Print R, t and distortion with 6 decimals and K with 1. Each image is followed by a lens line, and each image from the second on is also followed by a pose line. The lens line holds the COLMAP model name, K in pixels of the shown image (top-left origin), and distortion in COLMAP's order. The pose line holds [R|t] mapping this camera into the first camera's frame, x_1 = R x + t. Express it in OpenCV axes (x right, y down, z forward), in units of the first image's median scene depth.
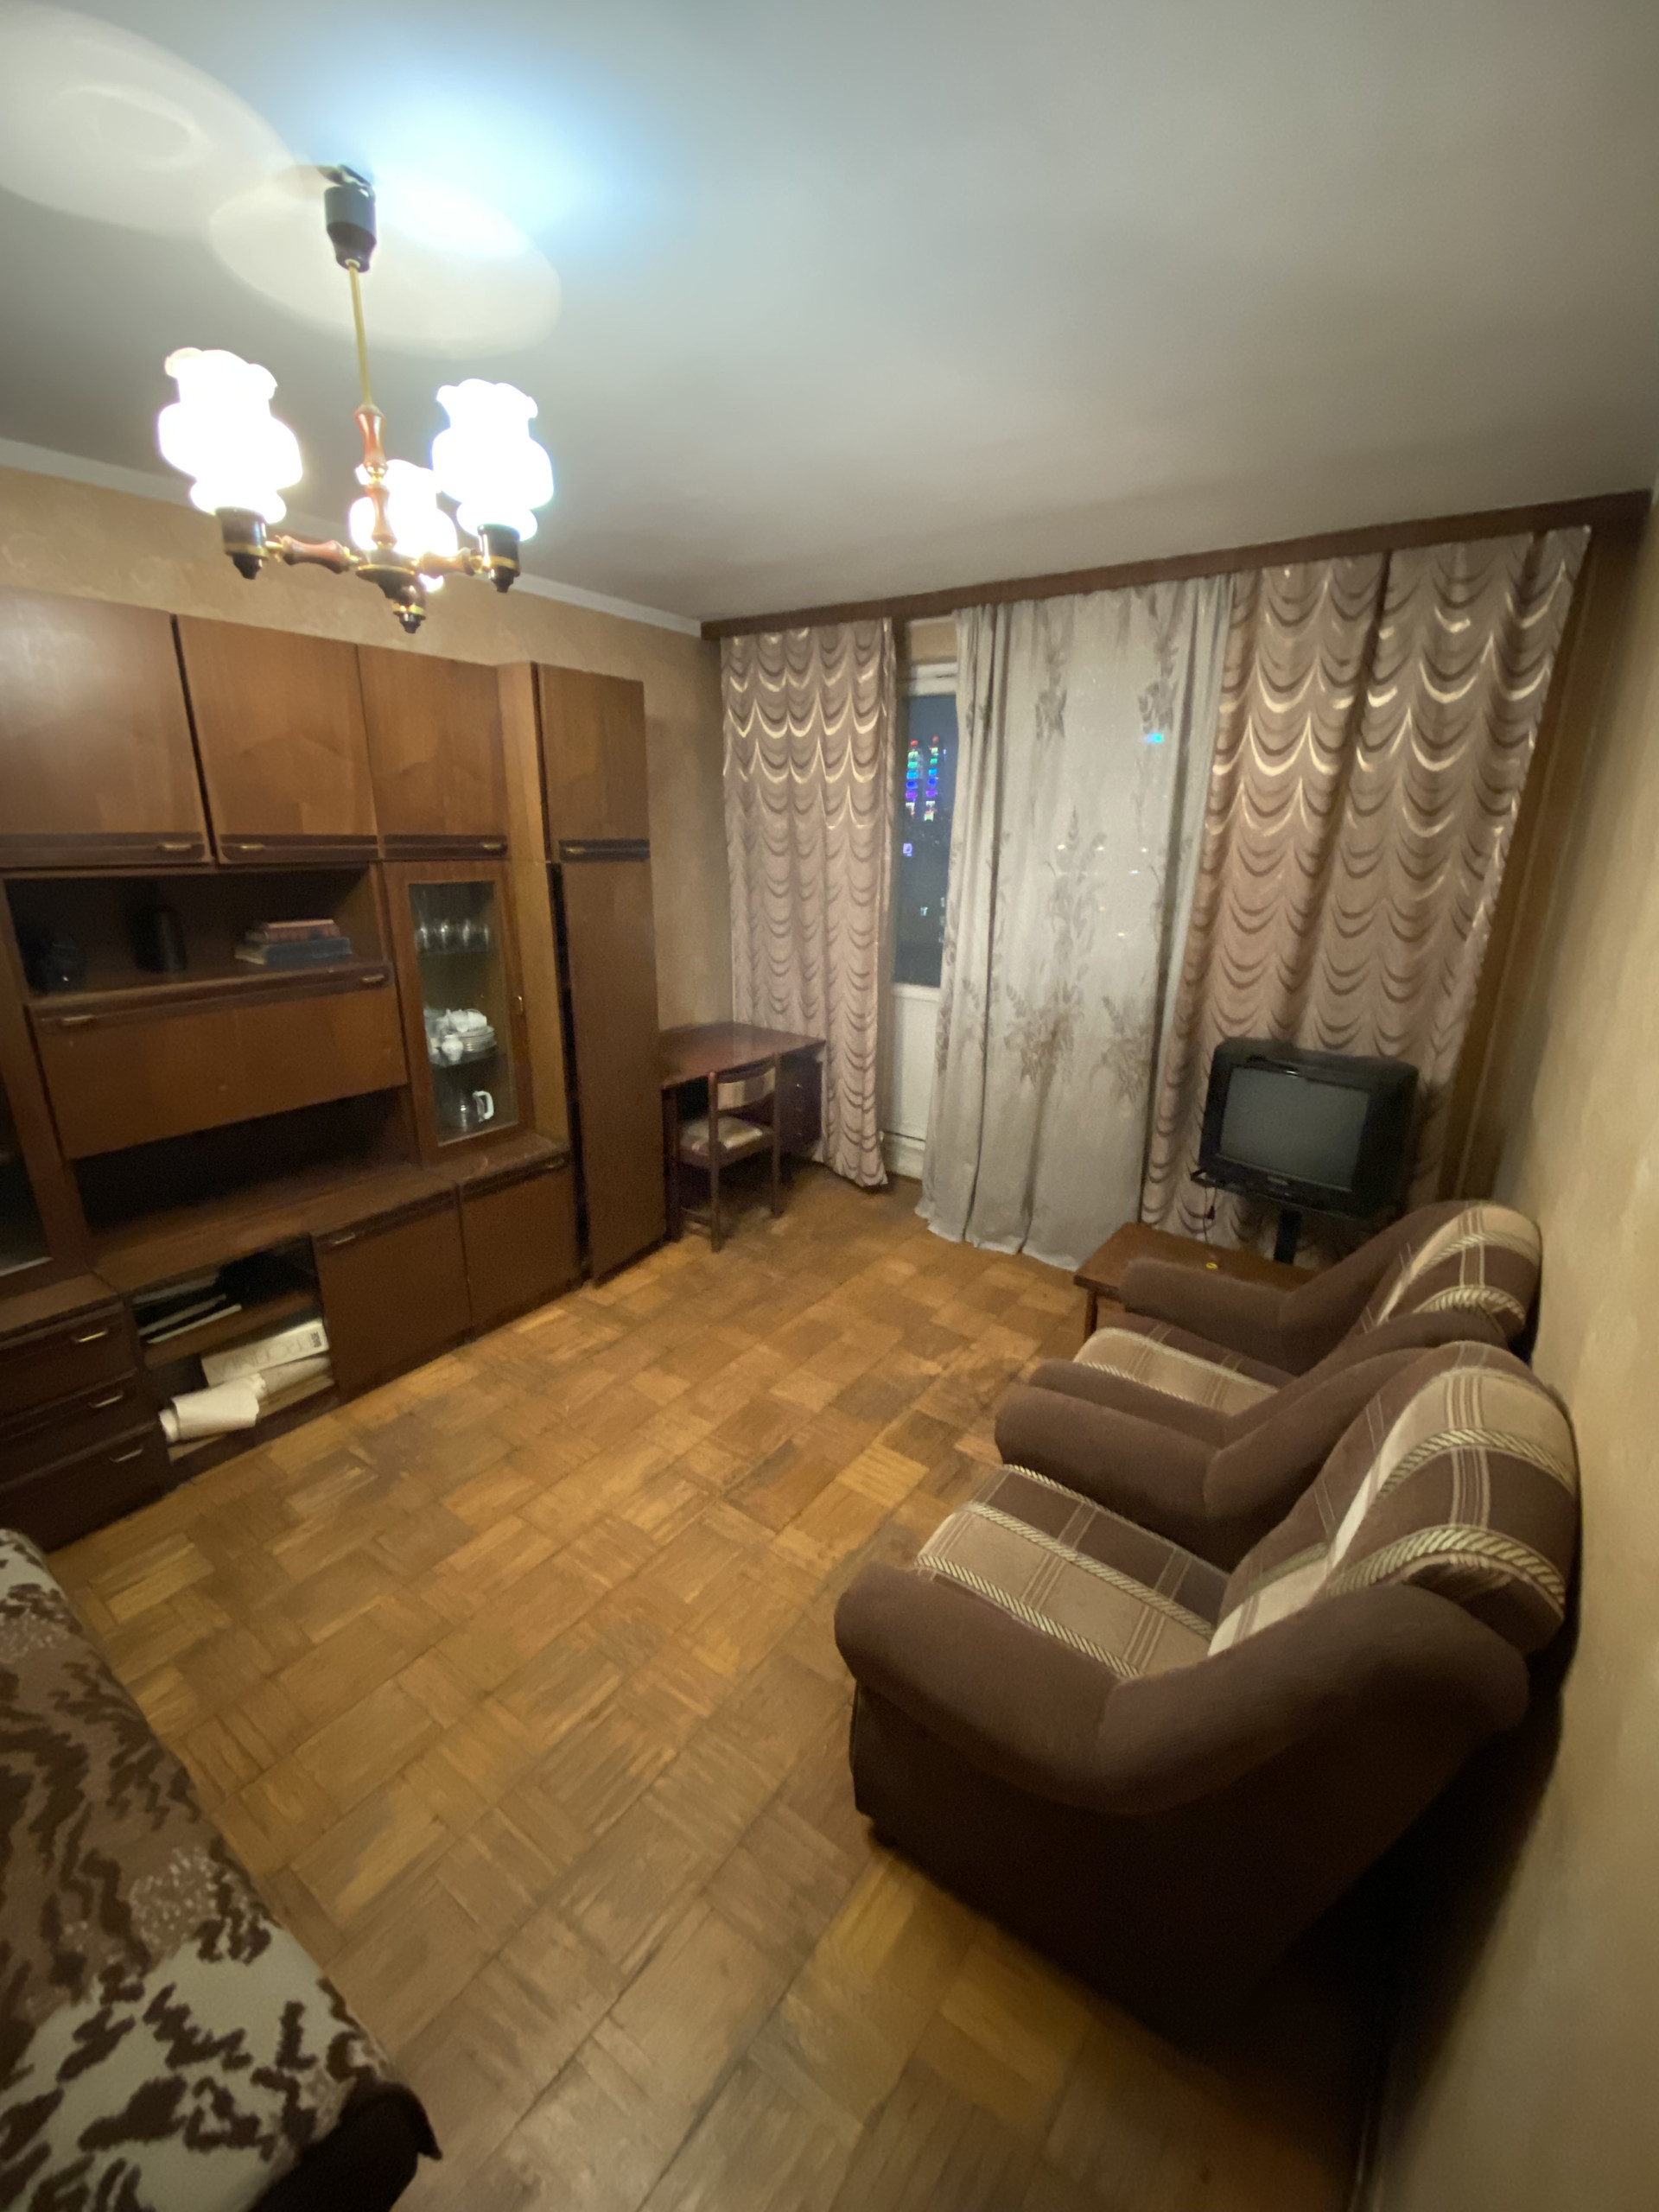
lens RADIAL K [[868.5, 0, 829.5], [0, 868.5, 1106.0], [0, 0, 1]] dist [-0.006128, -0.014470]
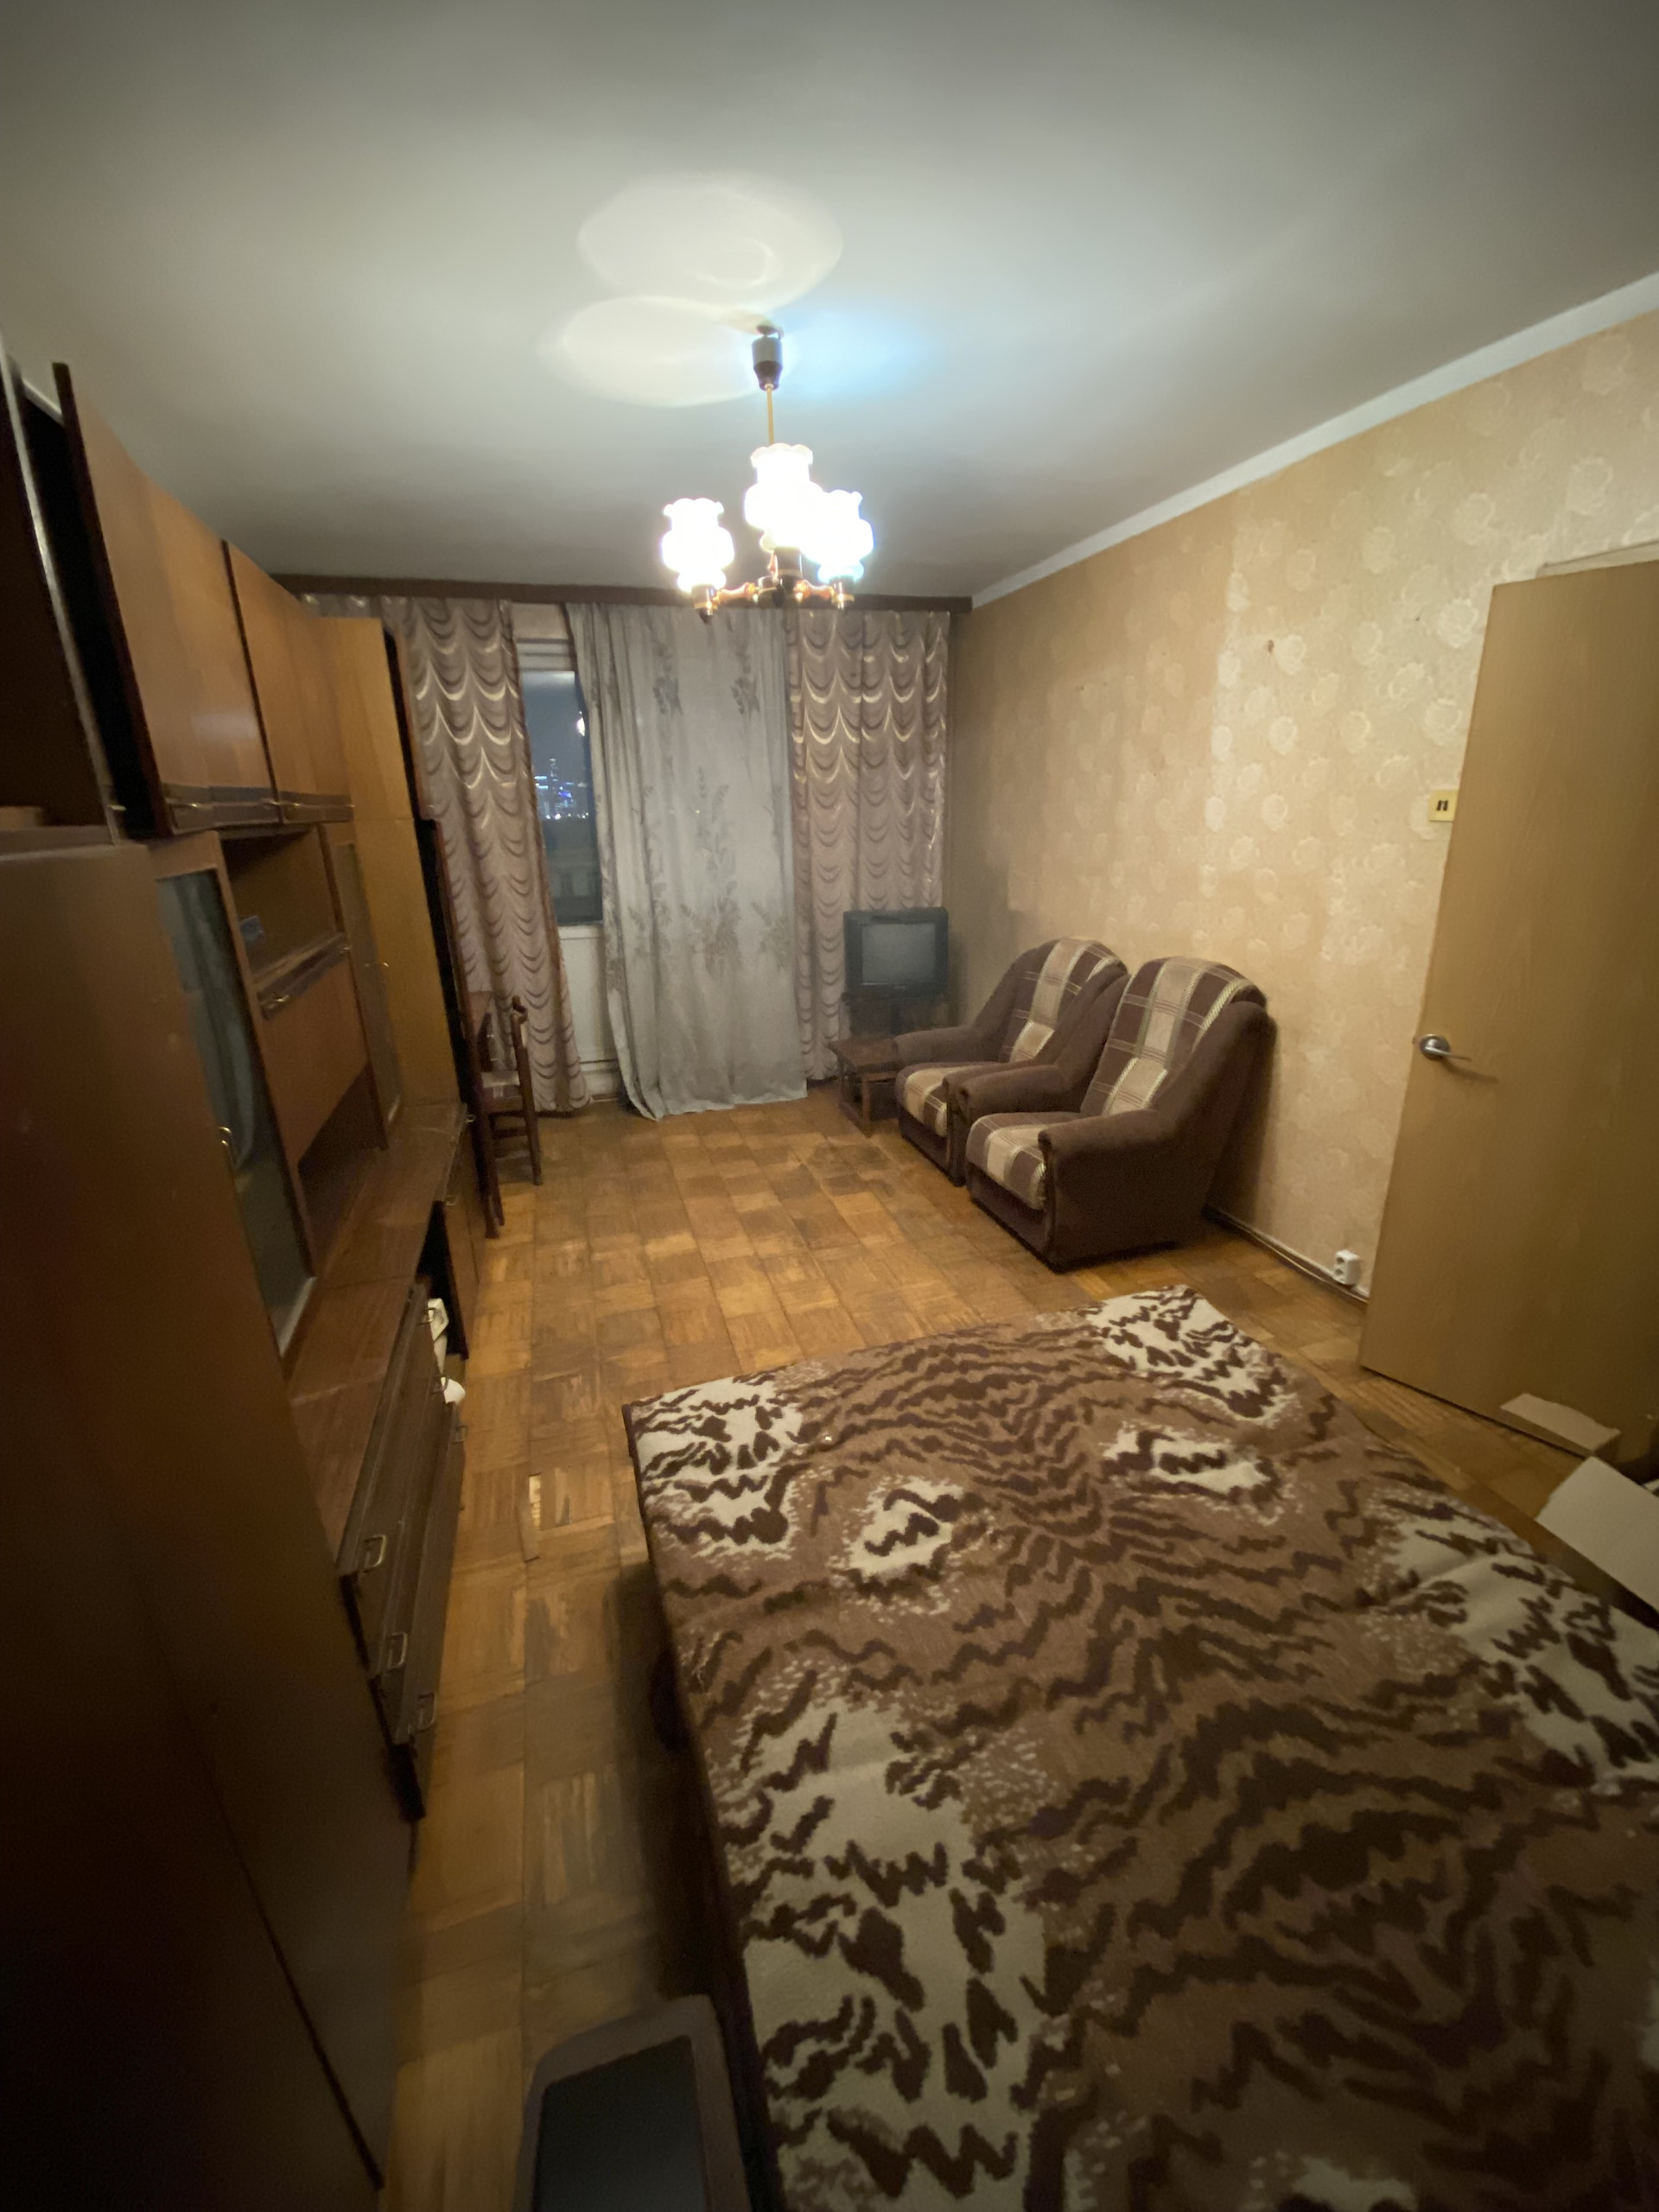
lens RADIAL K [[850.0, 0, 835.5], [0, 850.0, 1129.4], [0, 0, 1]] dist [-0.029640, -0.000350]
pose [[0.606595, -0.308946, 0.732527, -0.883301], [0.276399, 0.945879, 0.170046, 0.033483], [-0.745417, 0.099321, 0.659158, 0.029694]]
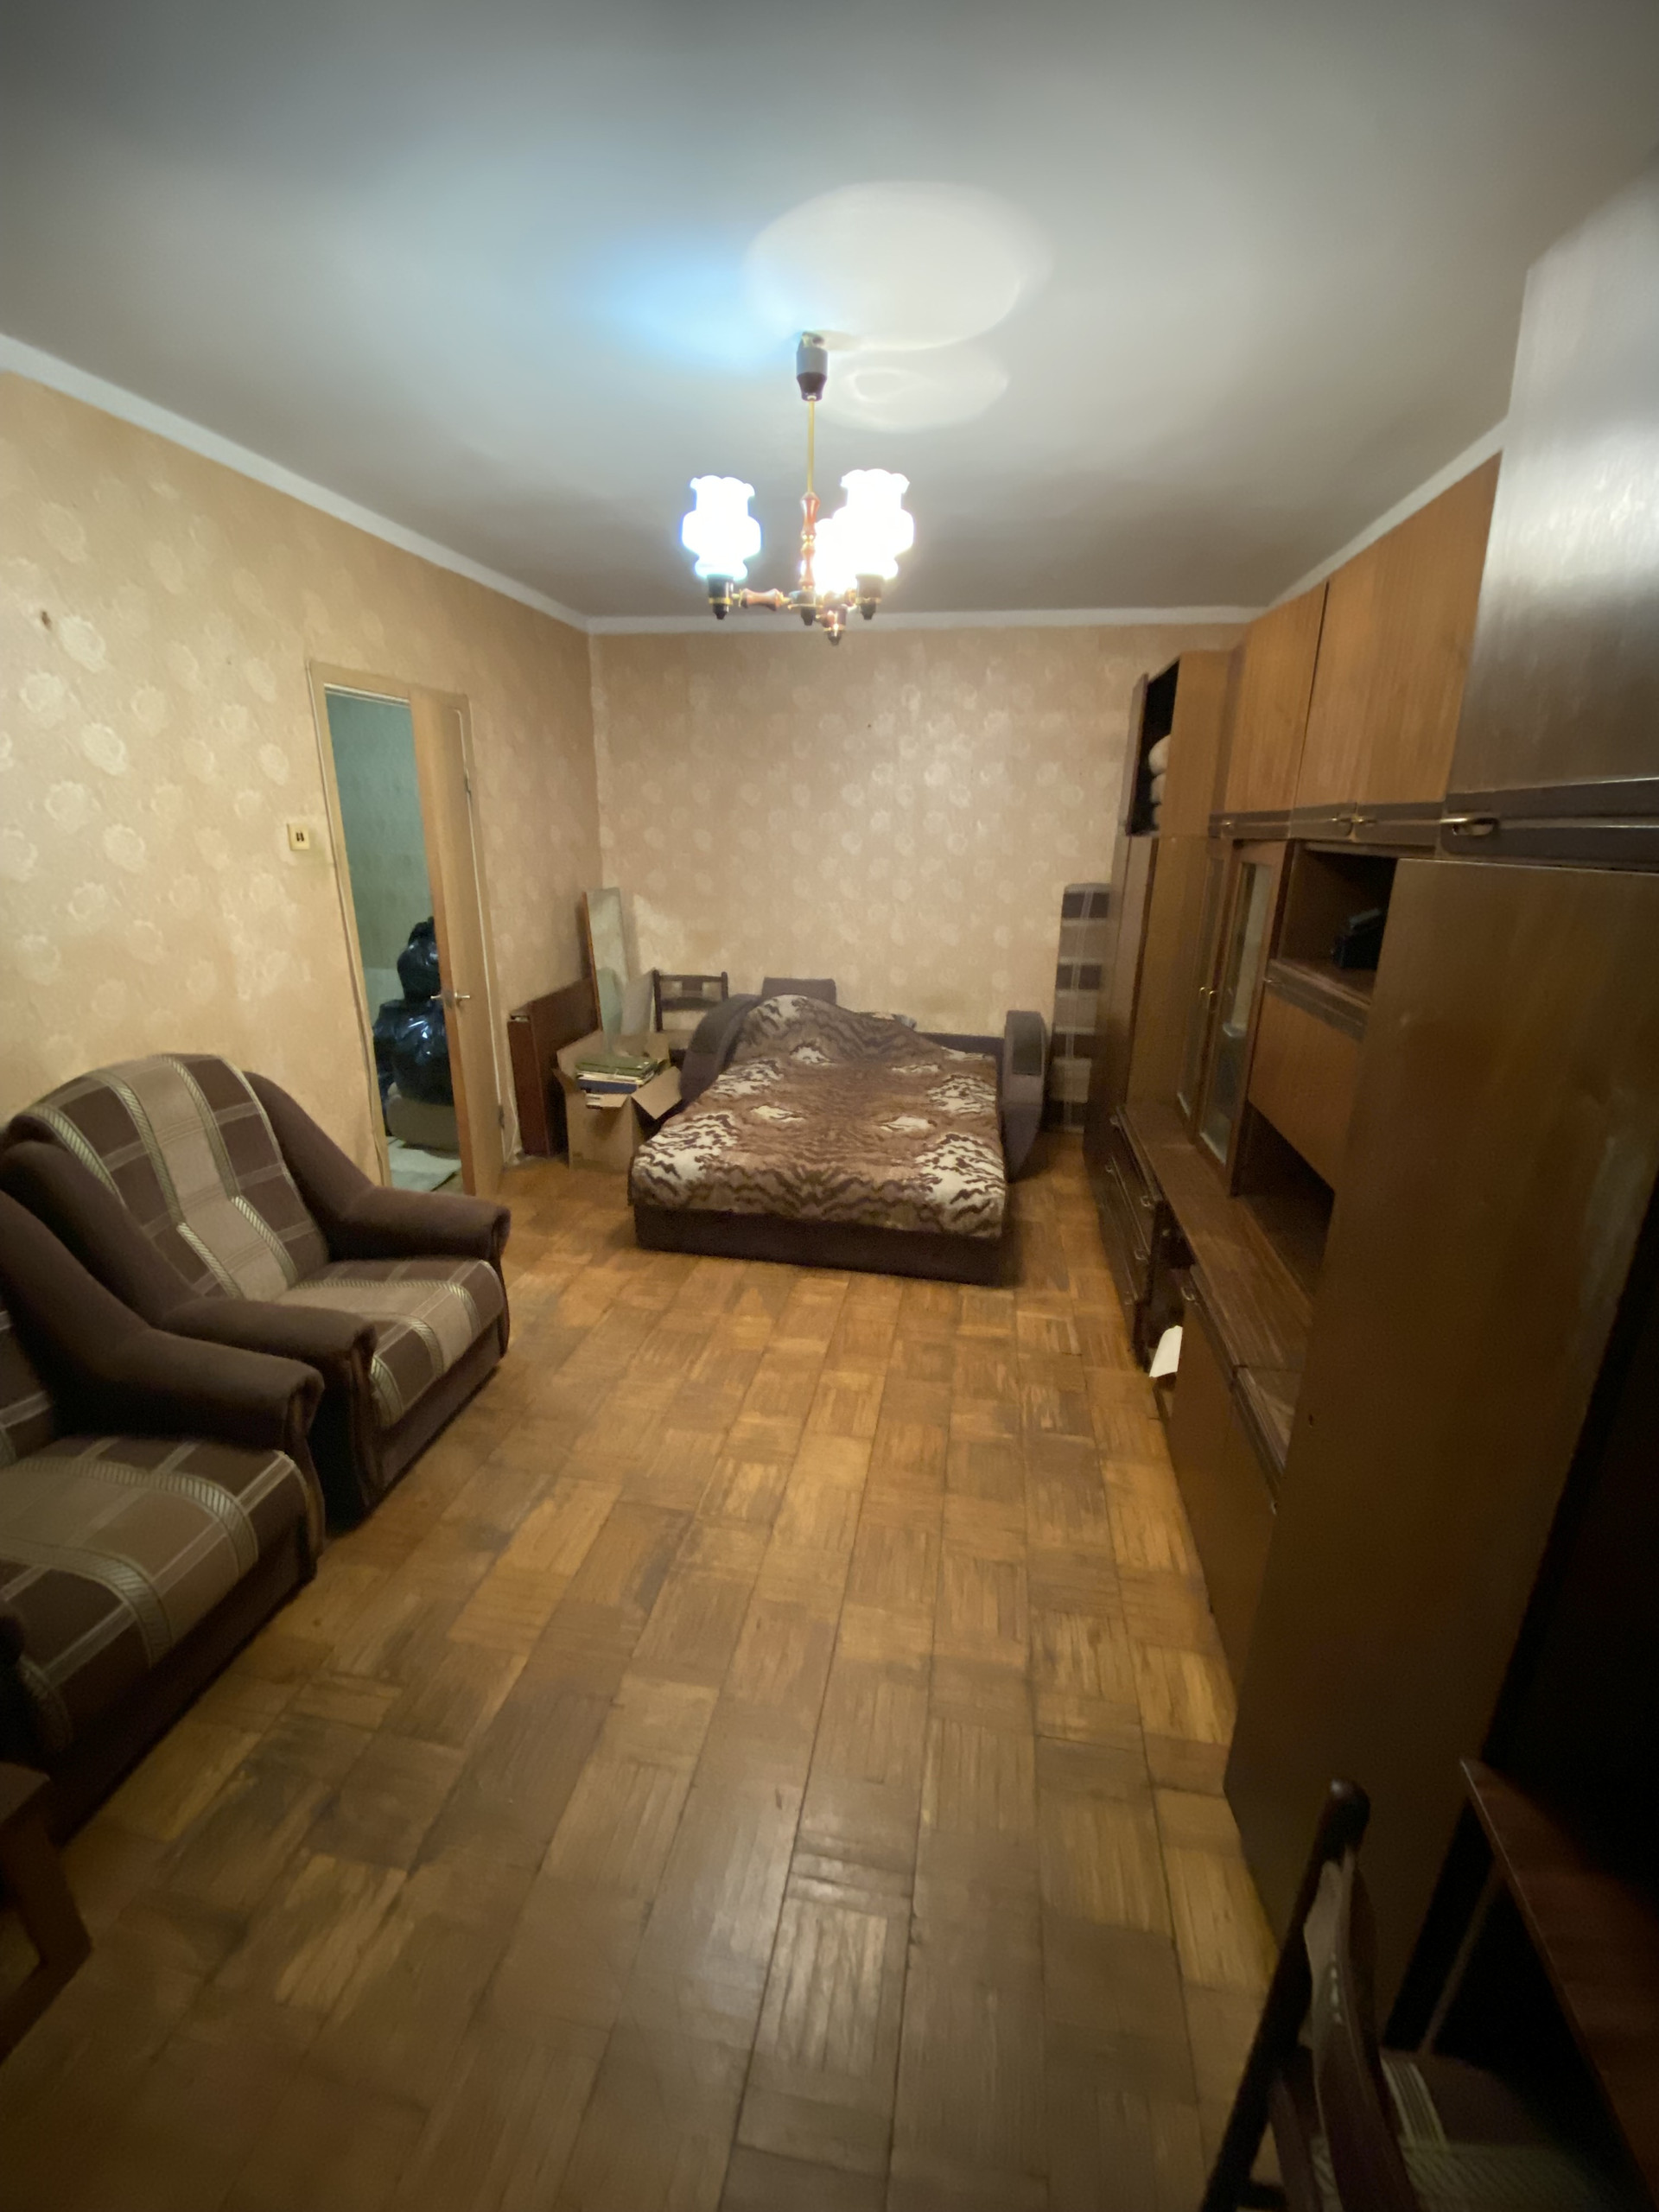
lens RADIAL K [[897.6, 0, 823.0], [0, 897.6, 1105.3], [0, 0, 1]] dist [0.004919, -0.014034]
pose [[-0.907152, 0.095989, -0.409710, 0.080283], [-0.157843, 0.824927, 0.542753, -0.365516], [0.390079, 0.557029, -0.733183, 1.259766]]
